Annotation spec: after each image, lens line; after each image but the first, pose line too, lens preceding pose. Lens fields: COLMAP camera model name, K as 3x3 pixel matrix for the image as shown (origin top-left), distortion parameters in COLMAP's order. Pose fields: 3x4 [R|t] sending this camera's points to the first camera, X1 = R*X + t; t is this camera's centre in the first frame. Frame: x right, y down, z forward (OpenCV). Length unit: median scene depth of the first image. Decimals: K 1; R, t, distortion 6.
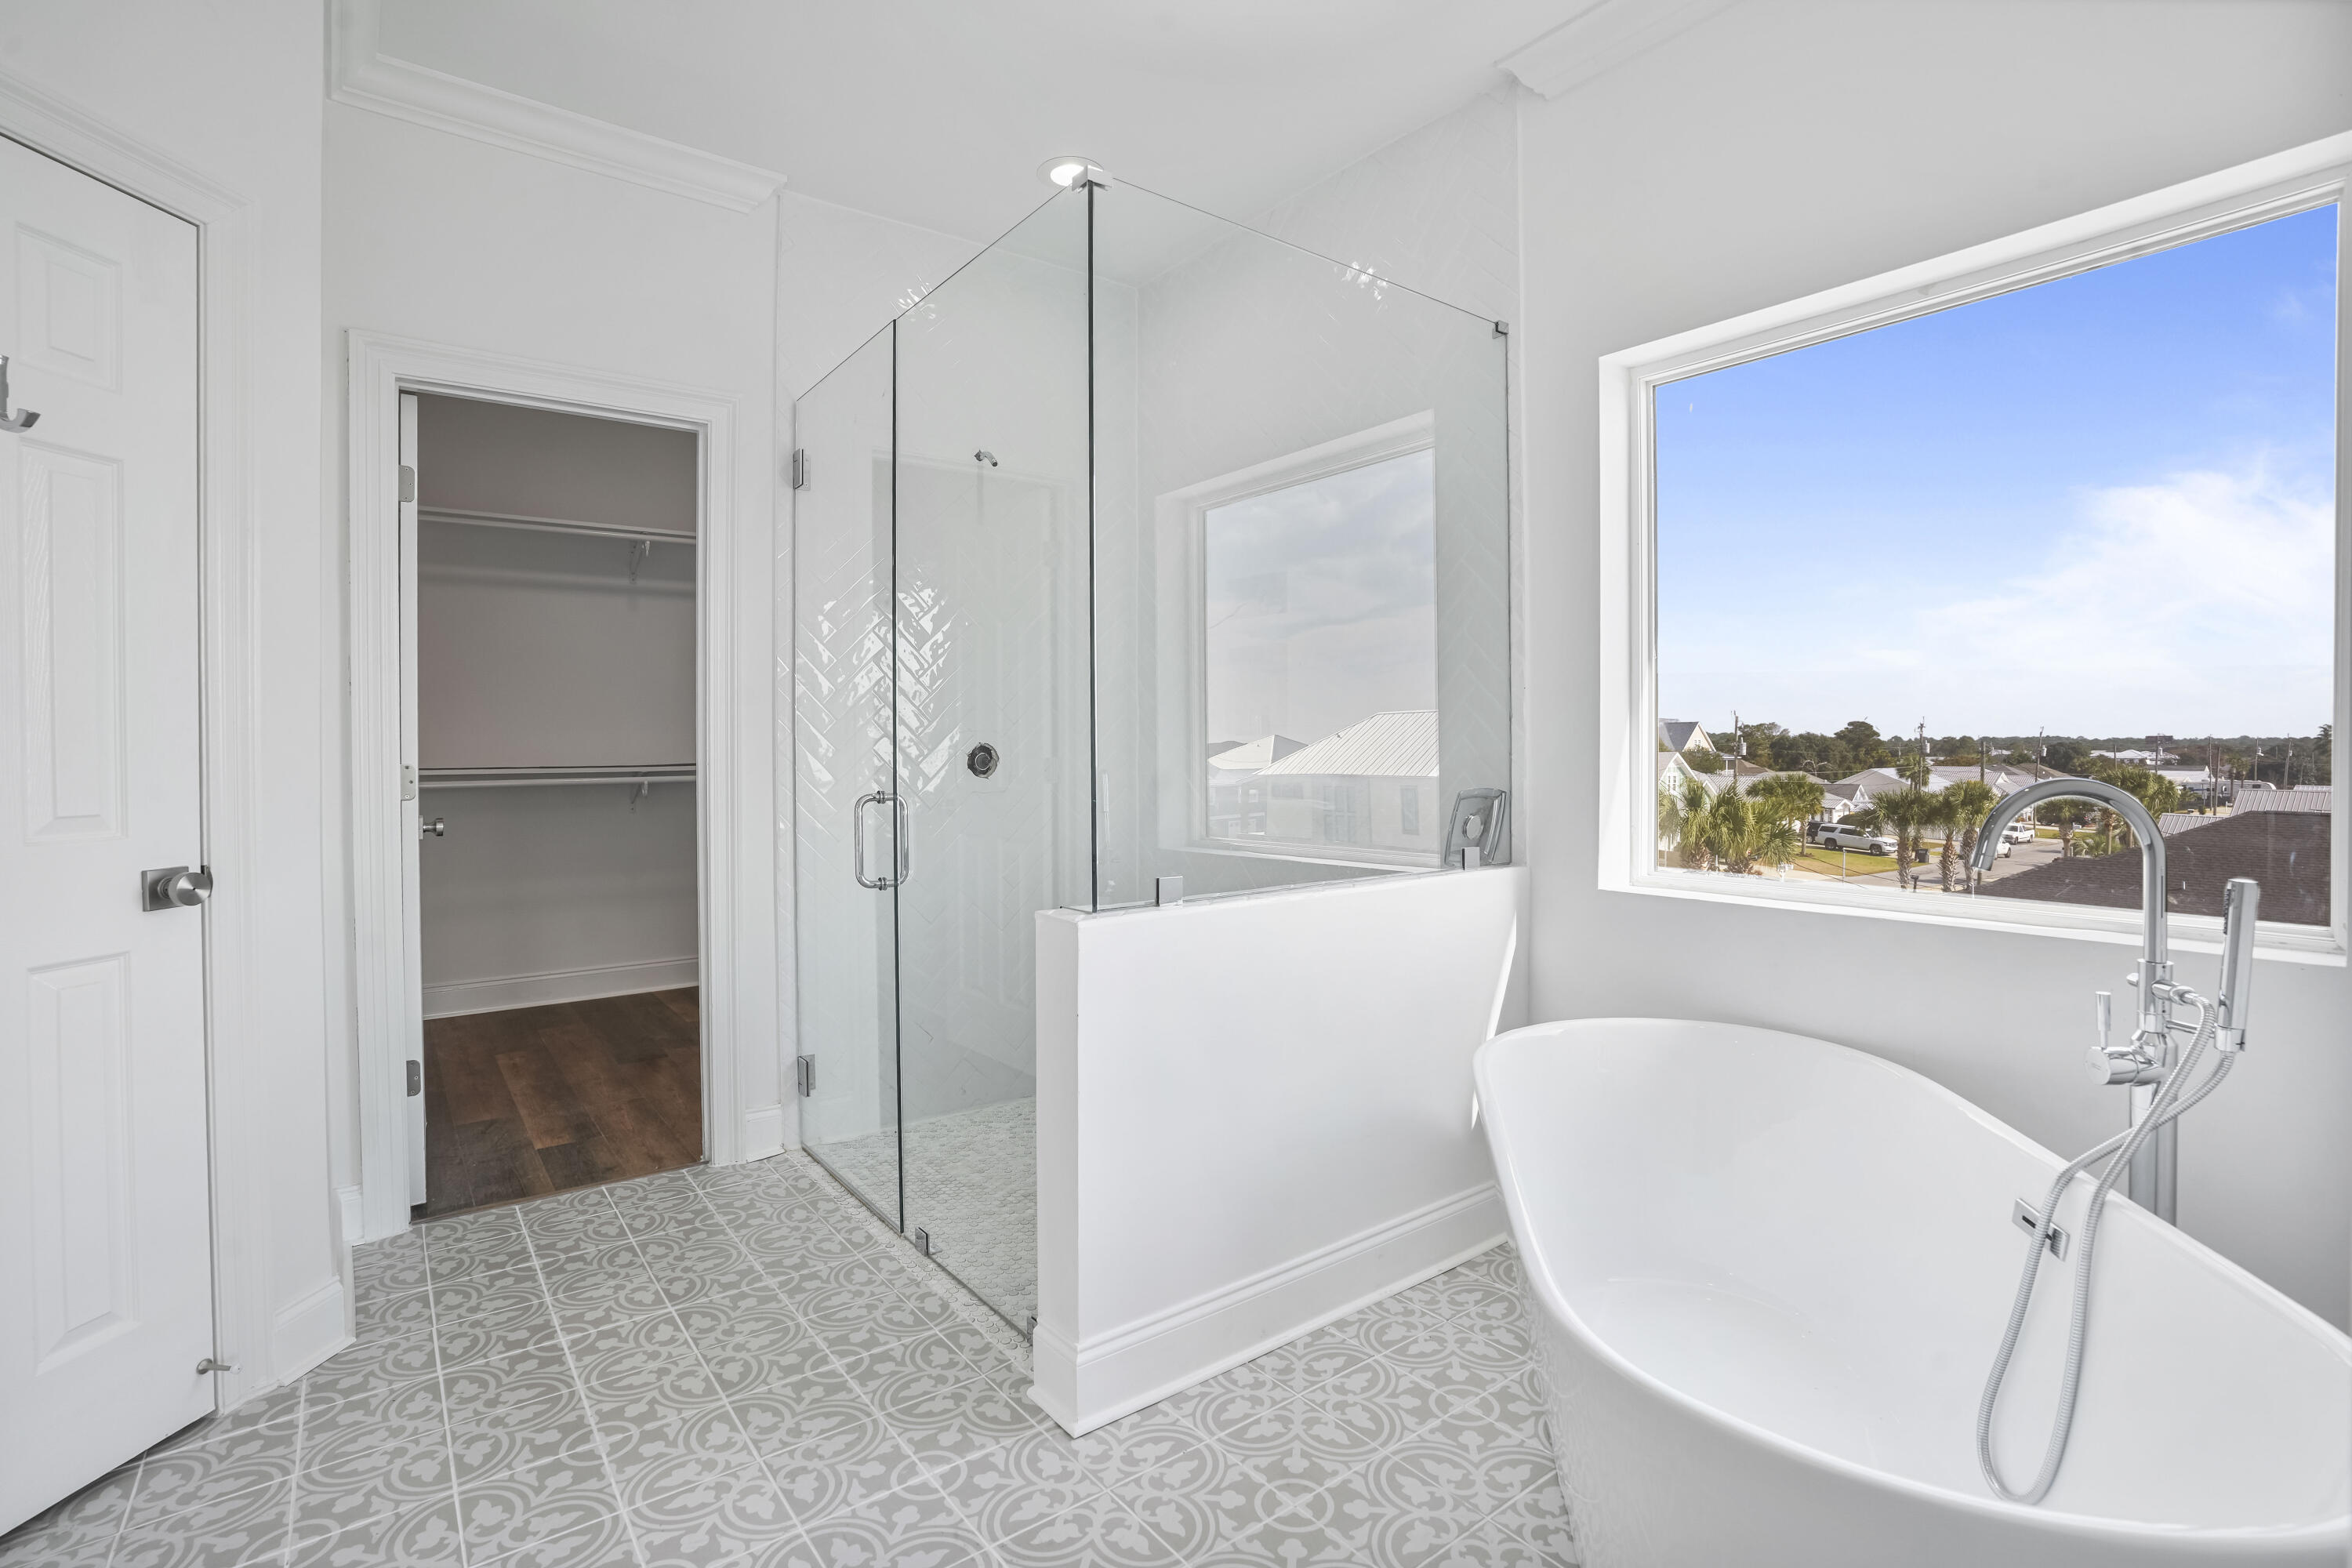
lens RADIAL K [[1074.8, 0, 1171.7], [0, 1074.8, 781.0], [0, 0, 1]] dist [-0.012270, 0.002570]
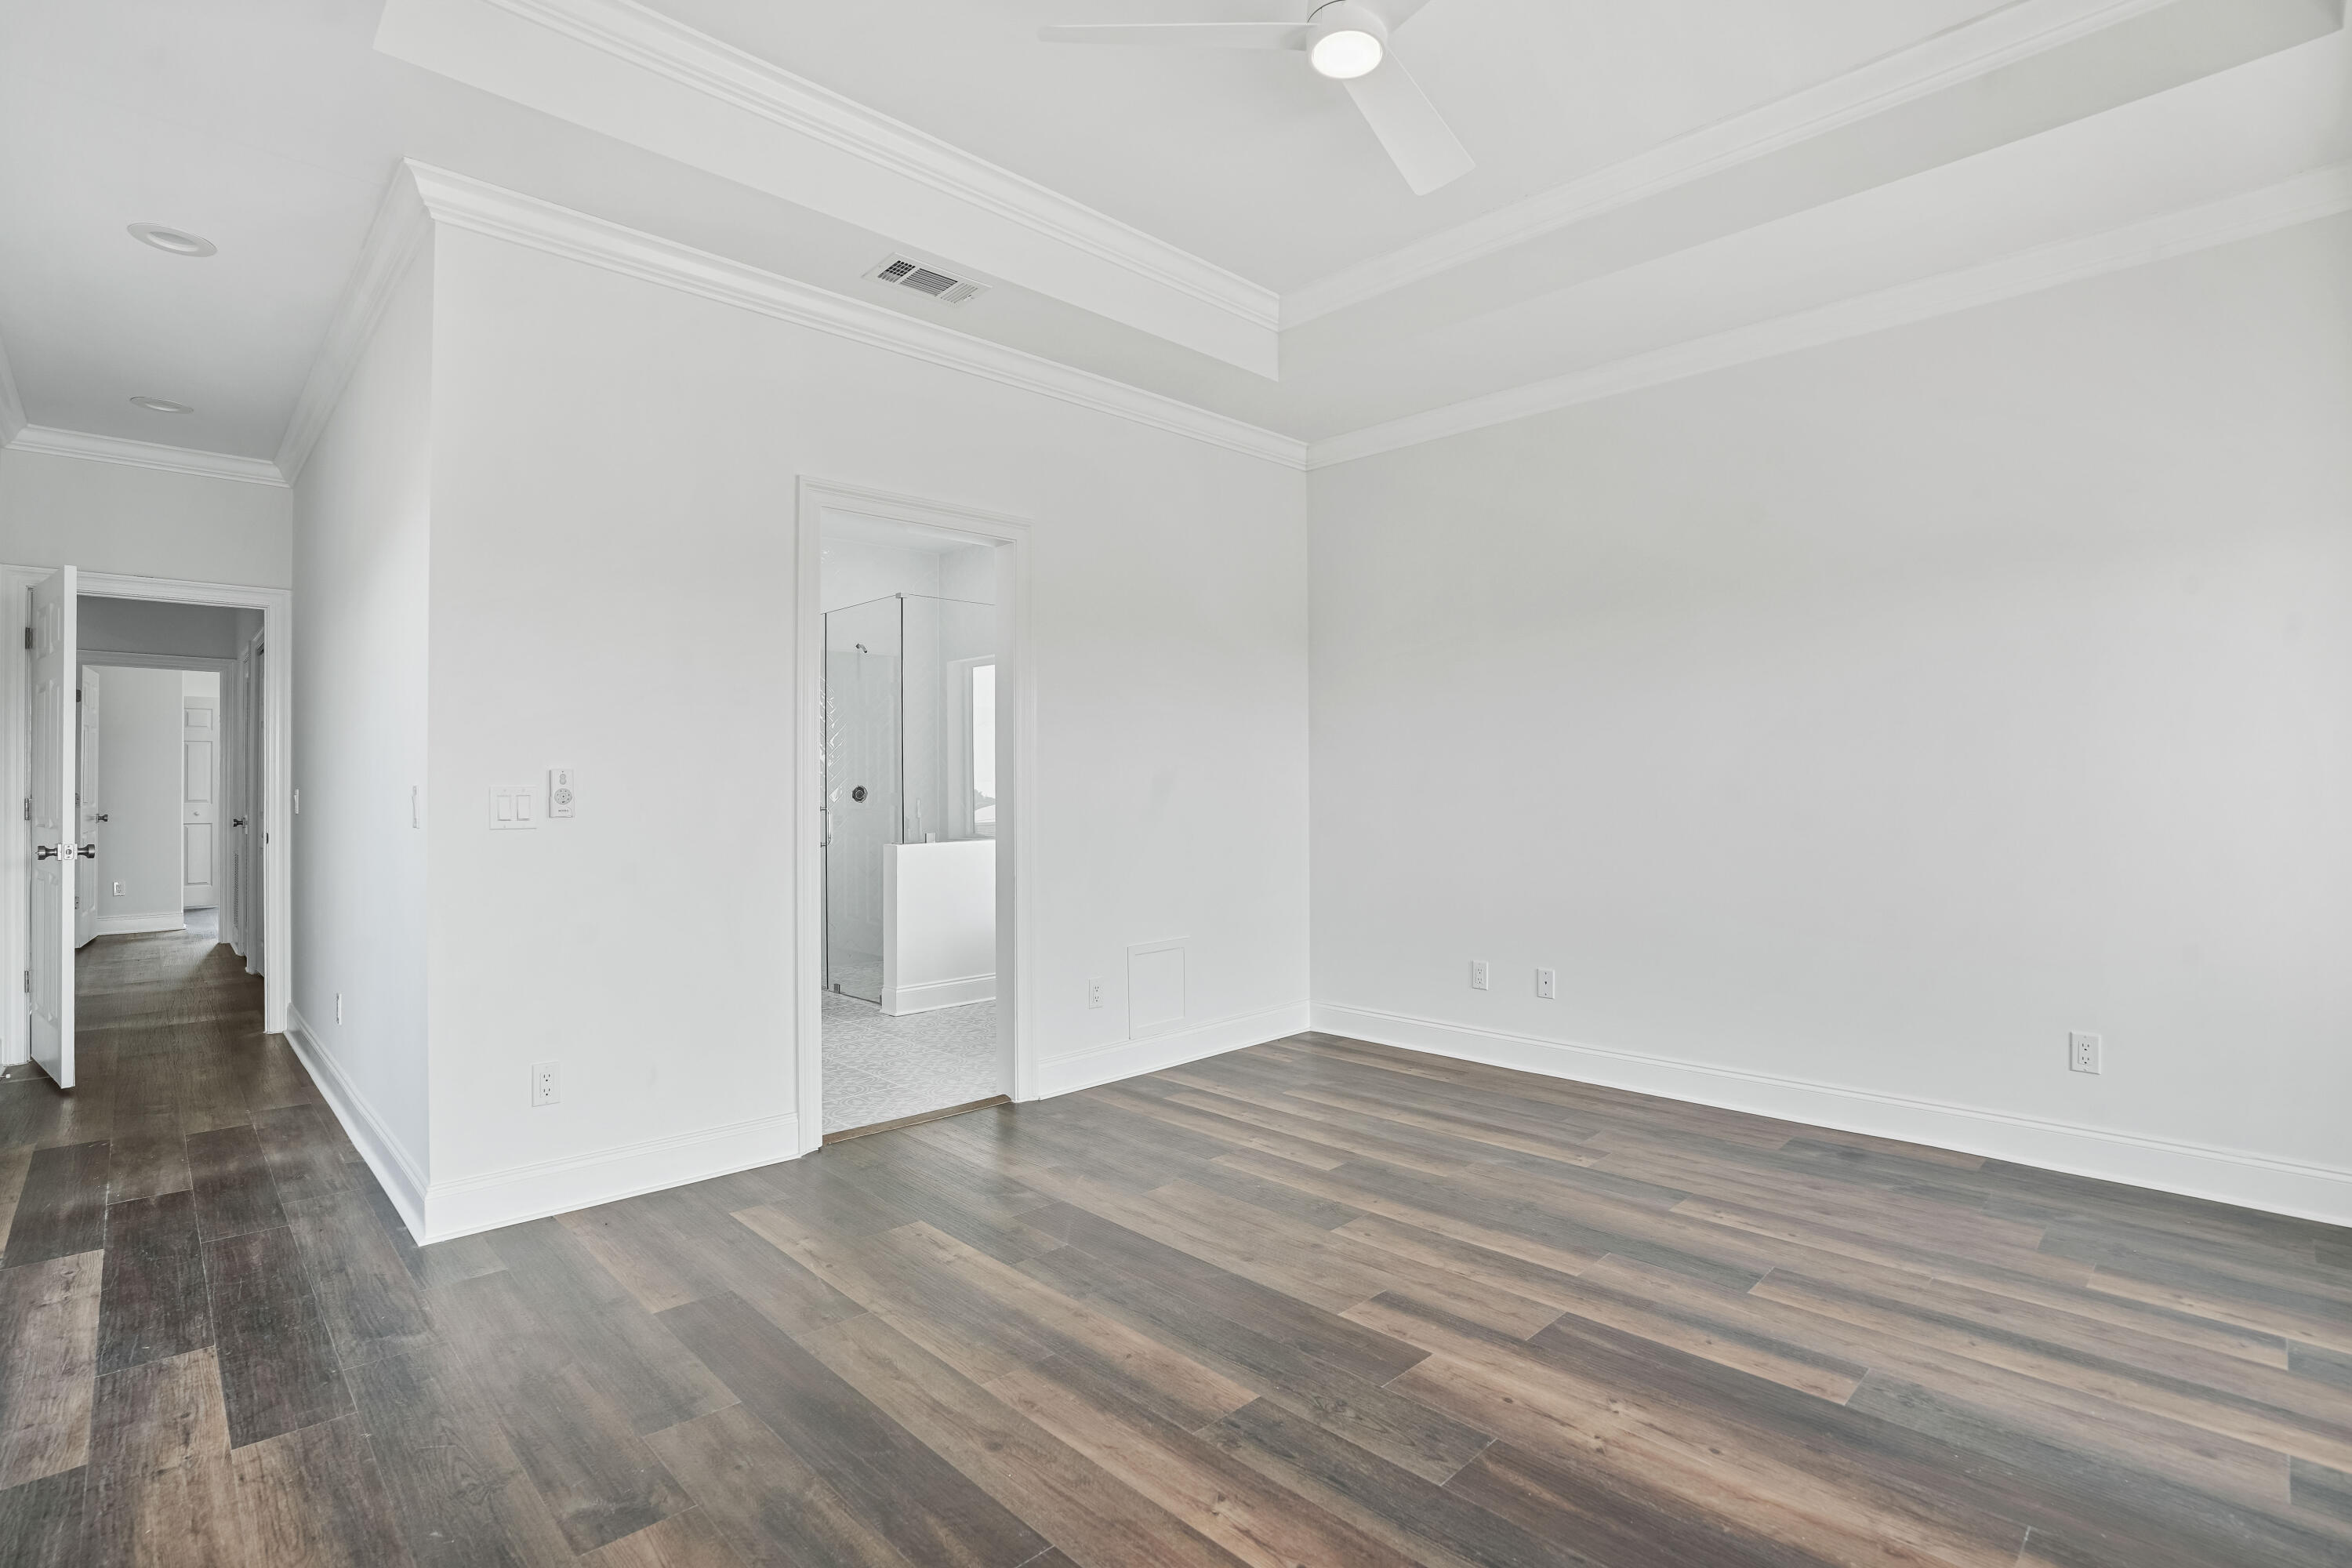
lens RADIAL K [[1074.8, 0, 1180.9], [0, 1074.8, 778.3], [0, 0, 1]] dist [-0.012270, 0.002570]
pose [[0.990901, 0.001129, 0.134586, 0.286209], [0.002962, 0.999540, -0.030193, 0.028504], [-0.134558, 0.030317, 0.990442, -2.032473]]
